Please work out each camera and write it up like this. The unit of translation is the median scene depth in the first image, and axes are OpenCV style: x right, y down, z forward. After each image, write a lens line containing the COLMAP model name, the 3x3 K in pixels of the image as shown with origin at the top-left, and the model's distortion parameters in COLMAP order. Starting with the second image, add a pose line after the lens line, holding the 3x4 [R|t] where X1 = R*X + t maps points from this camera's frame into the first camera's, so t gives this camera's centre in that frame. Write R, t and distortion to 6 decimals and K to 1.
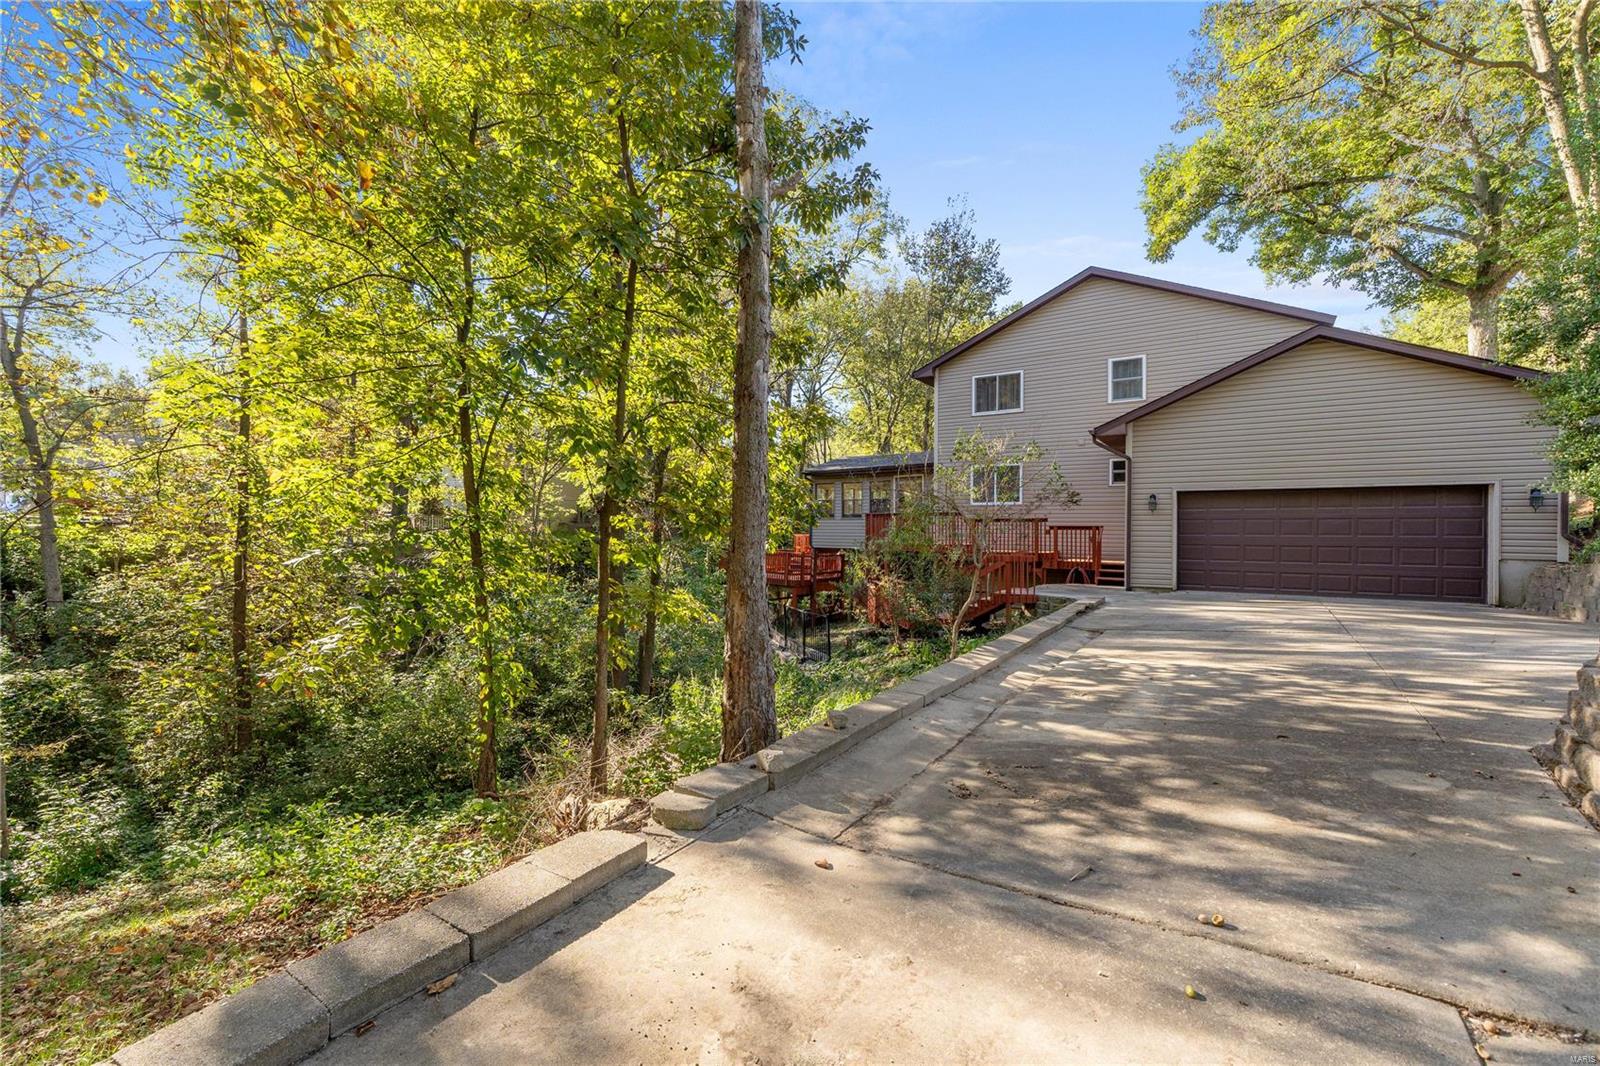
lens RADIAL K [[671.2, 0, 802.4], [0, 671.2, 529.5], [0, 0, 1]] dist [-0.015171, 0.000402]
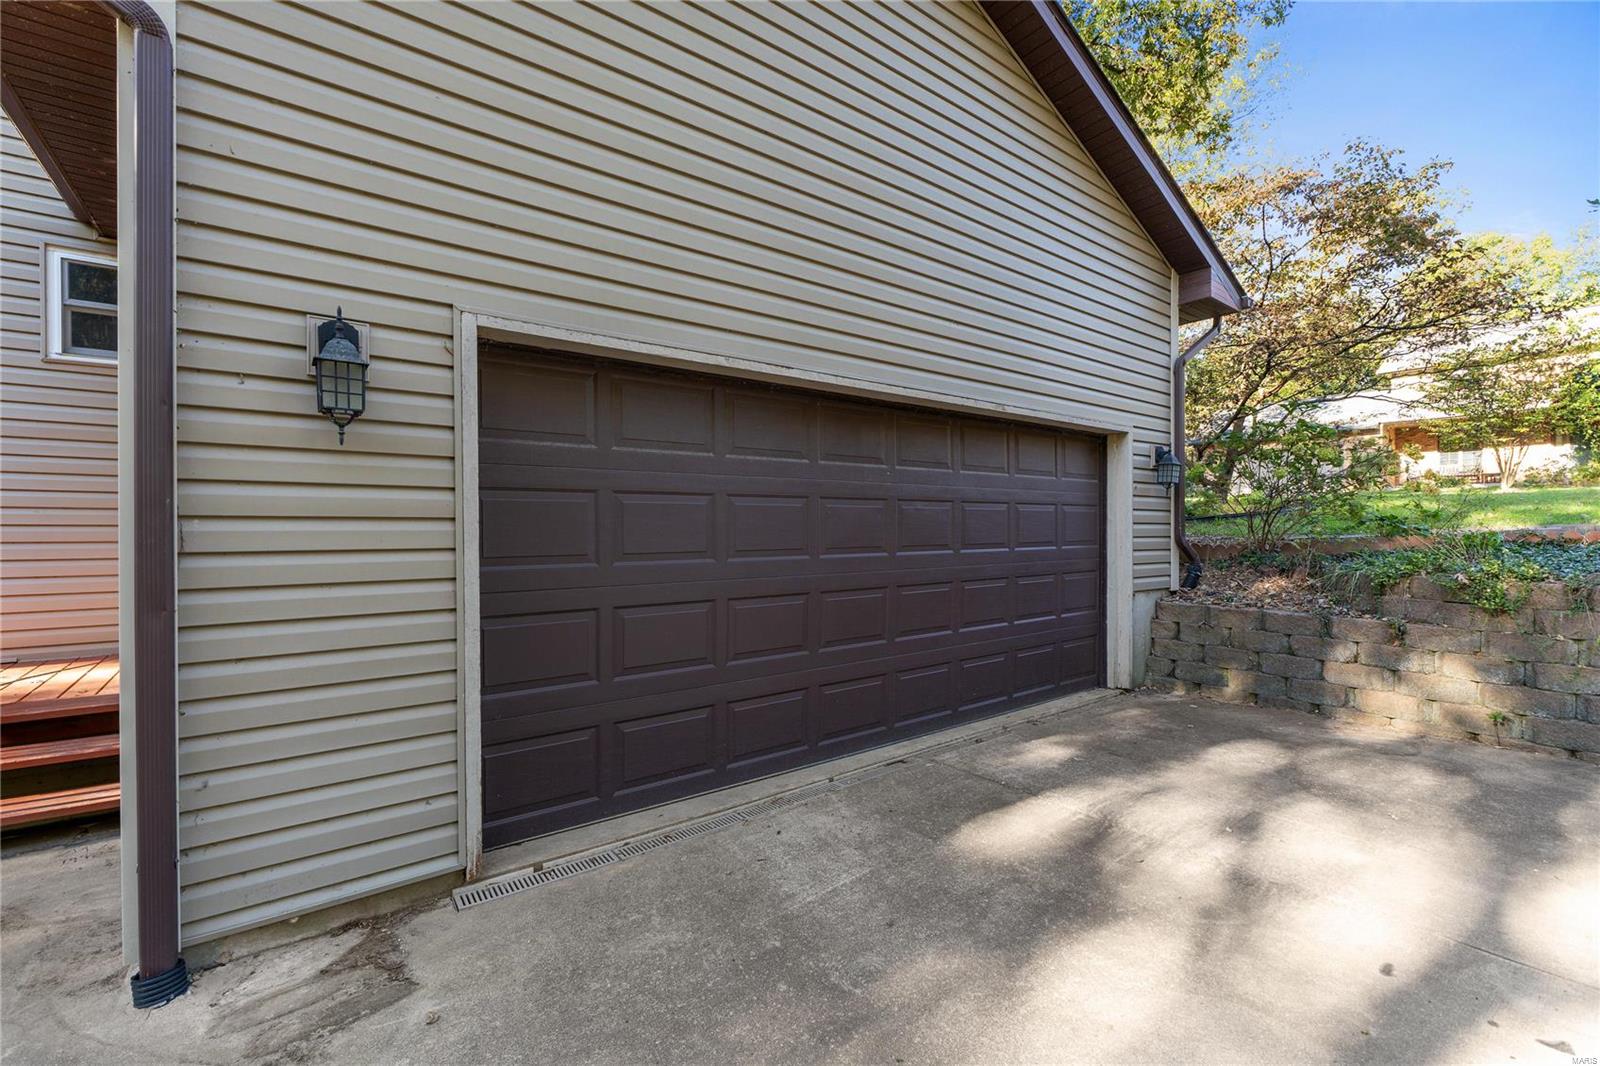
lens RADIAL K [[671.2, 0, 802.4], [0, 671.2, 529.5], [0, 0, 1]] dist [-0.015171, 0.000402]
pose [[0.319250, -0.009649, 0.947621, 0.408497], [0.003512, 0.999953, 0.008998, -0.004221], [-0.947664, 0.000455, 0.319269, 0.843784]]
